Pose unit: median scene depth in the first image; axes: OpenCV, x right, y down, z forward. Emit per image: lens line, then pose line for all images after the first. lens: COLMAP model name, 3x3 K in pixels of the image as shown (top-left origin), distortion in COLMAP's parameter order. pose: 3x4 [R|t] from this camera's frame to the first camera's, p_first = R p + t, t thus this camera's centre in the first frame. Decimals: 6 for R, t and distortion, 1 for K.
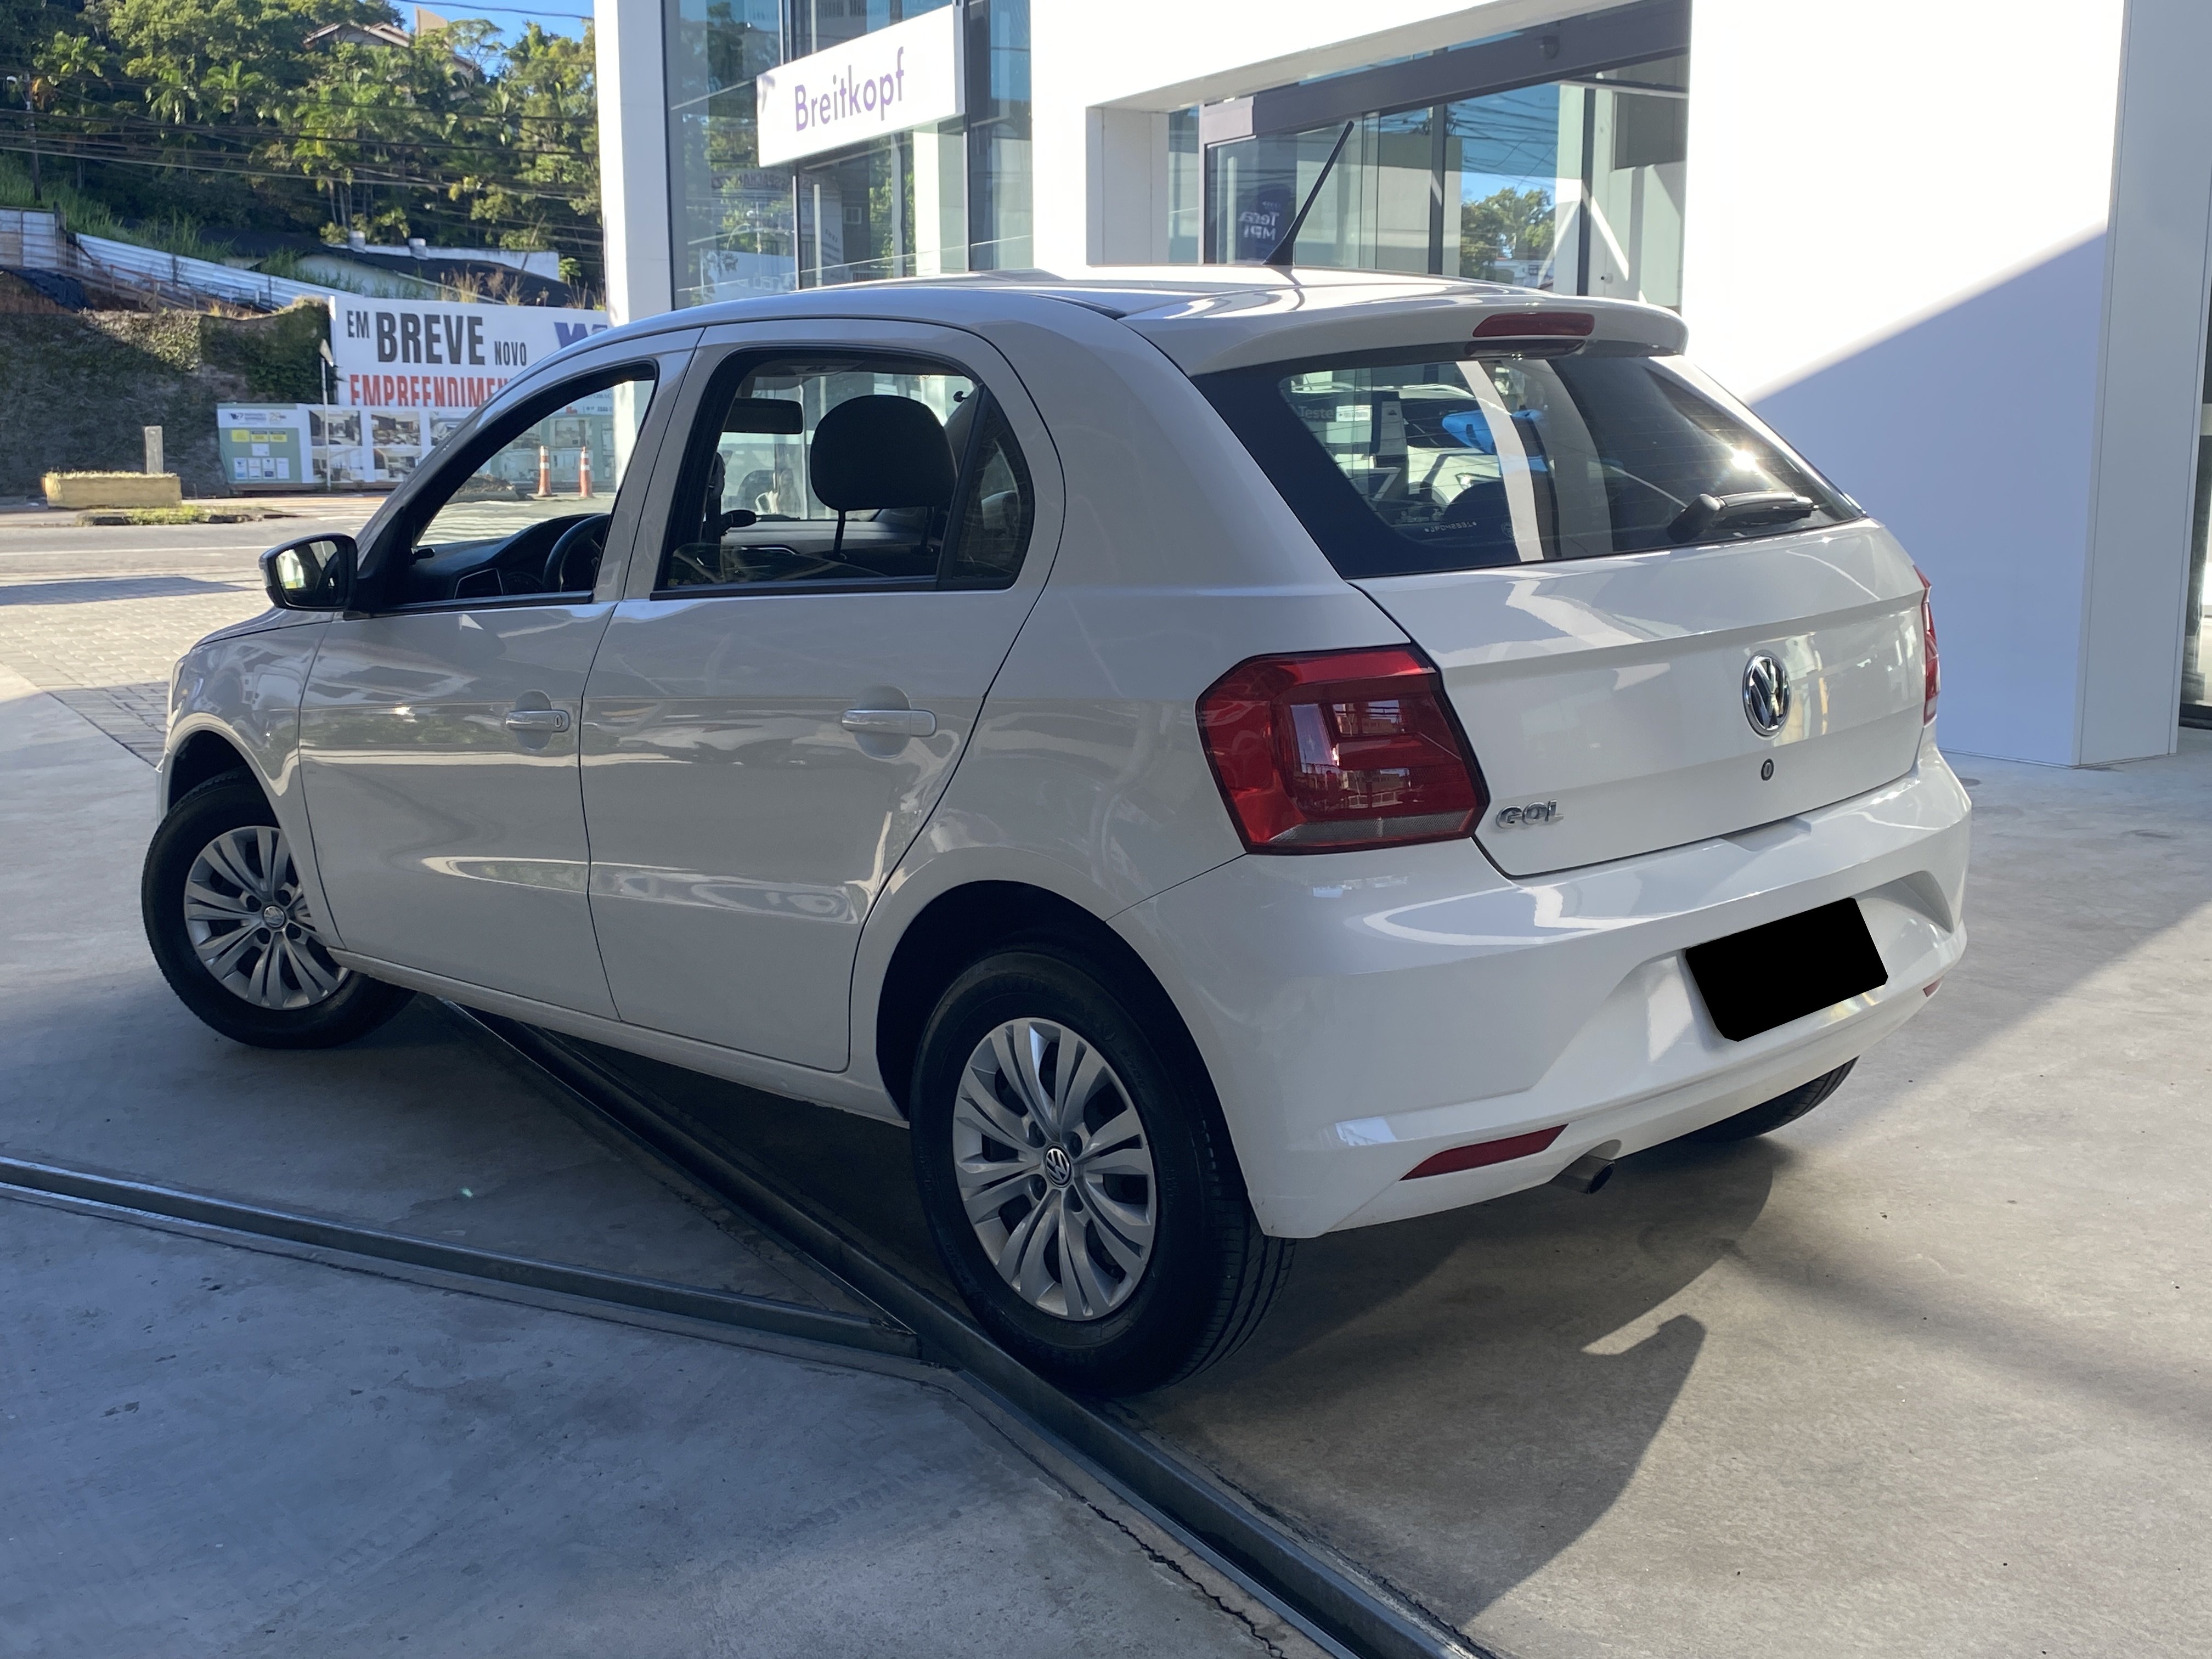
lens RADIAL K [[2229.6, 0, 1028.0], [0, 2229.6, 832.4], [0, 0, 1]] dist [0.002187, -0.031730]
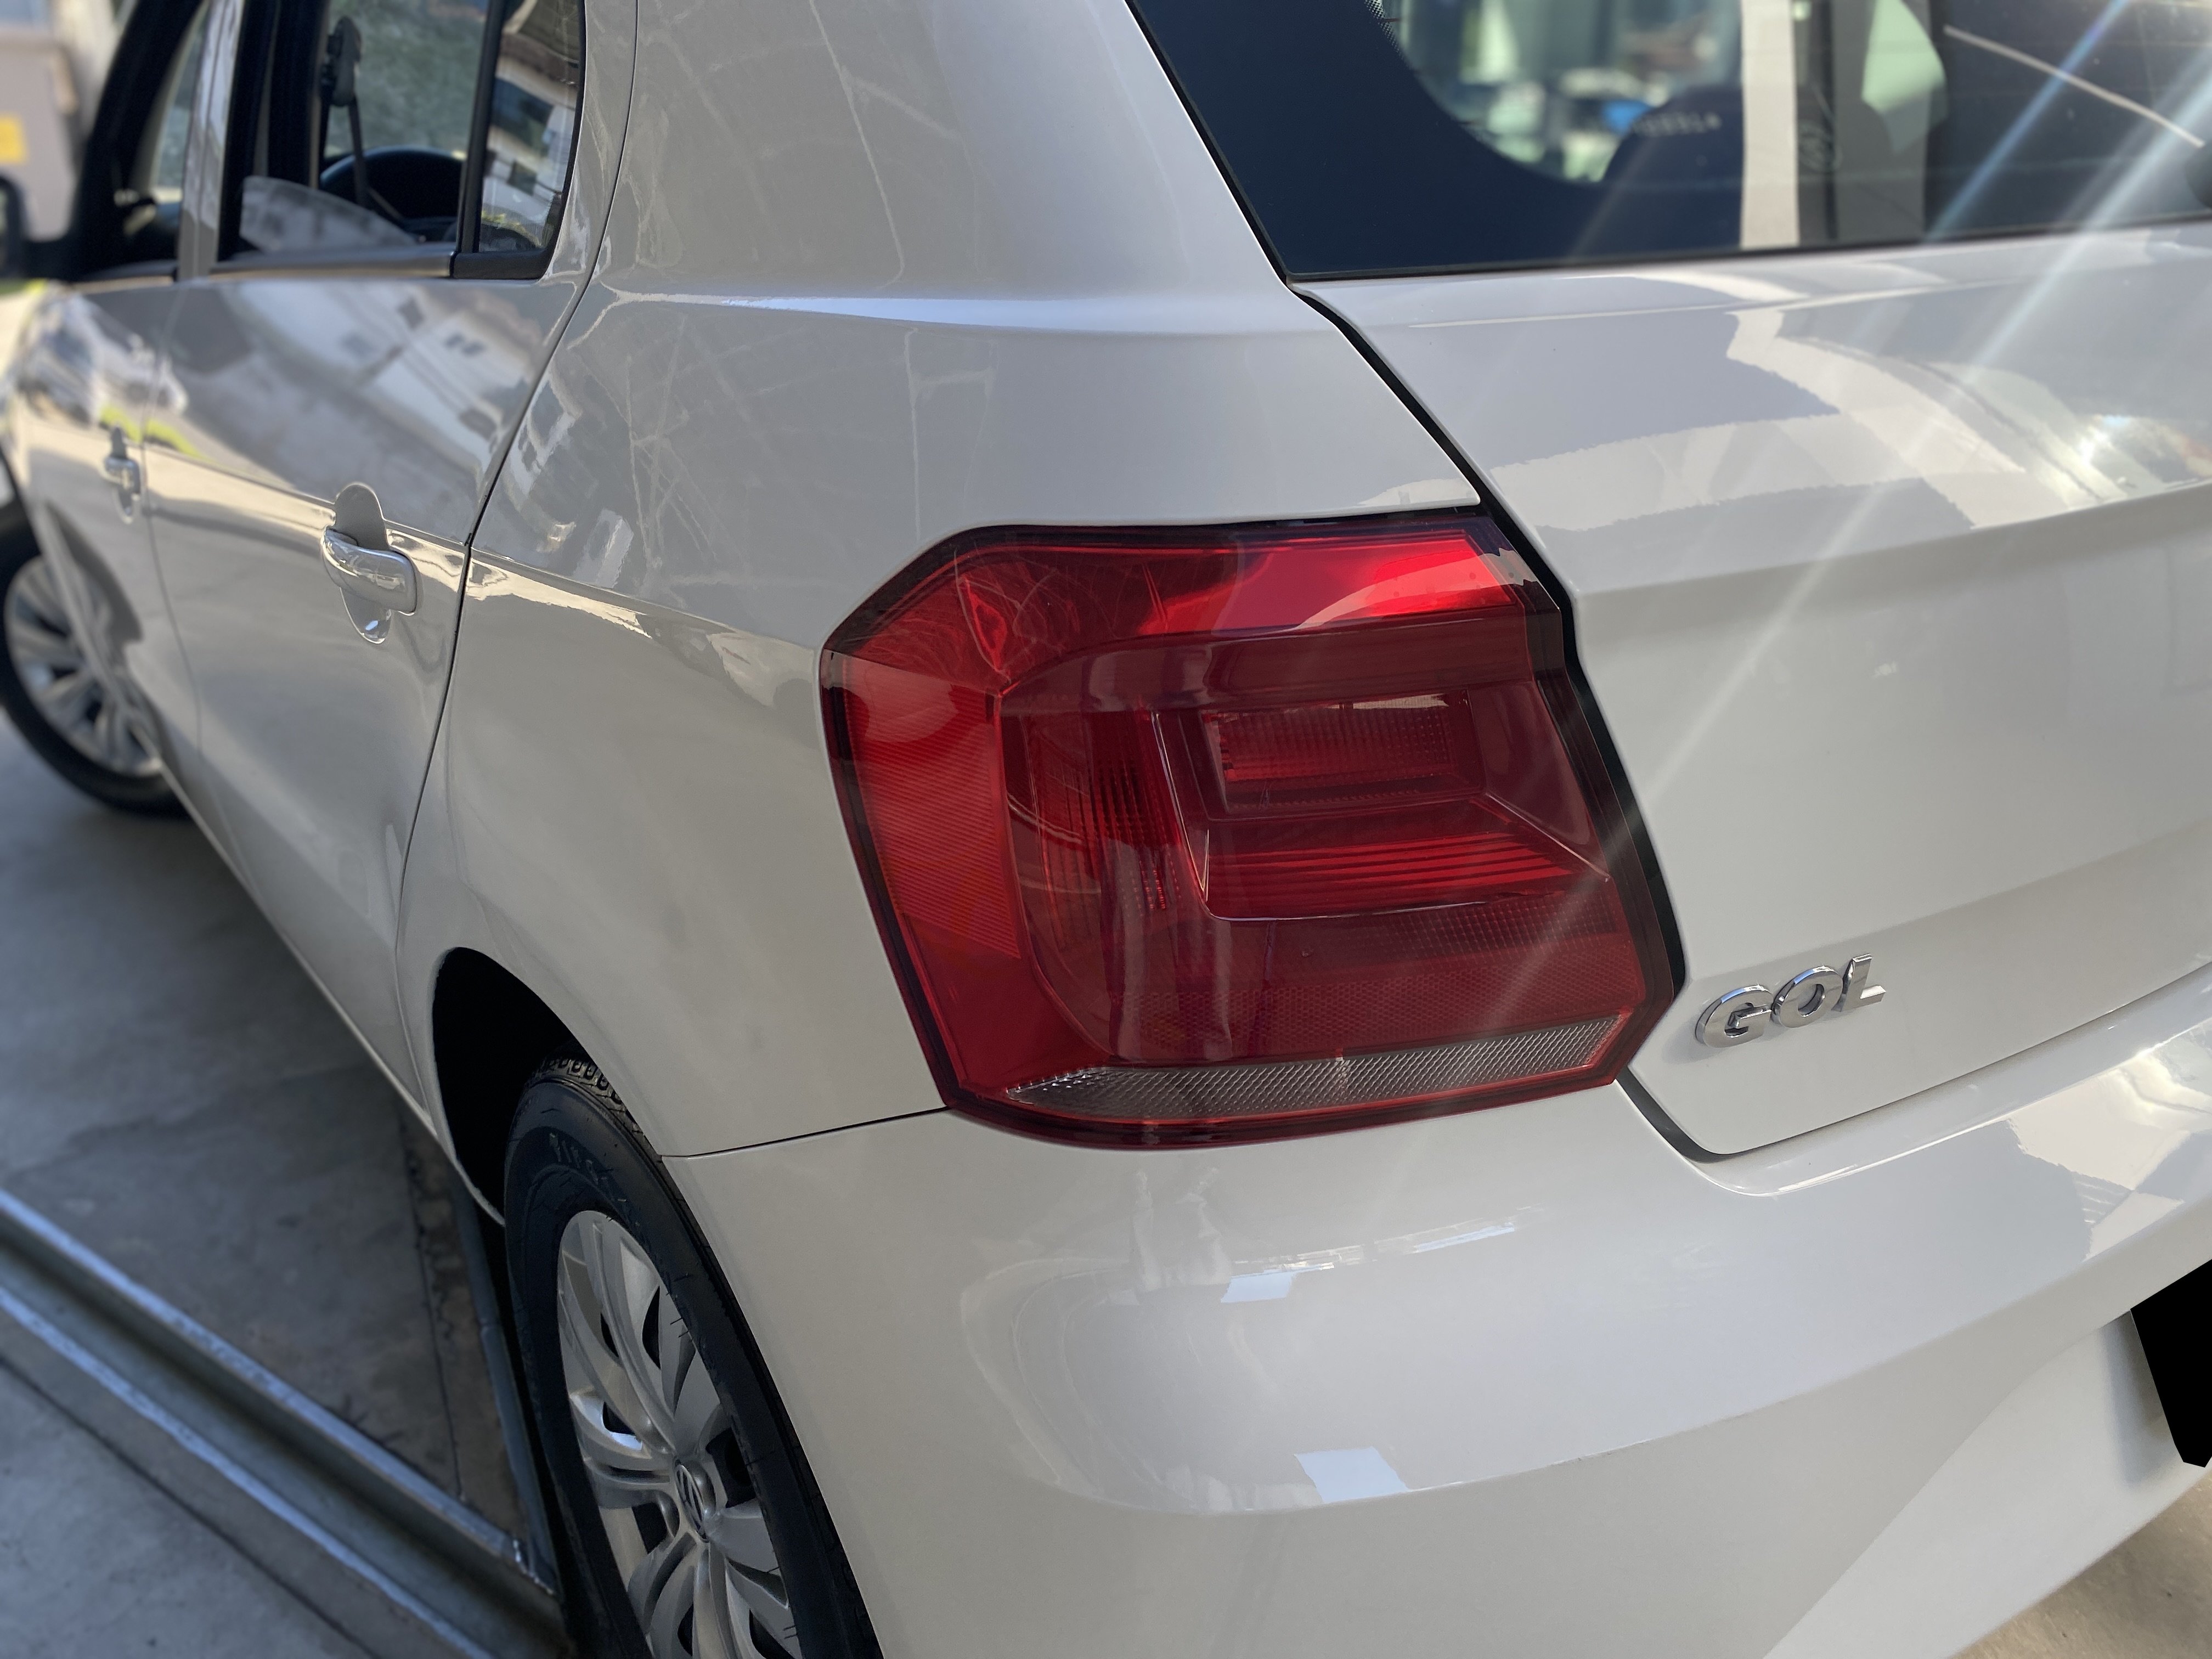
lens RADIAL K [[1713.5, 0, 1118.8], [0, 1713.5, 822.0], [0, 0, 1]] dist [0.001414, -0.004620]
pose [[0.997944, 0.043929, -0.046663, 0.114590], [-0.033774, 0.979294, 0.199604, -0.074115], [0.054465, -0.197618, 0.978765, 0.642330]]
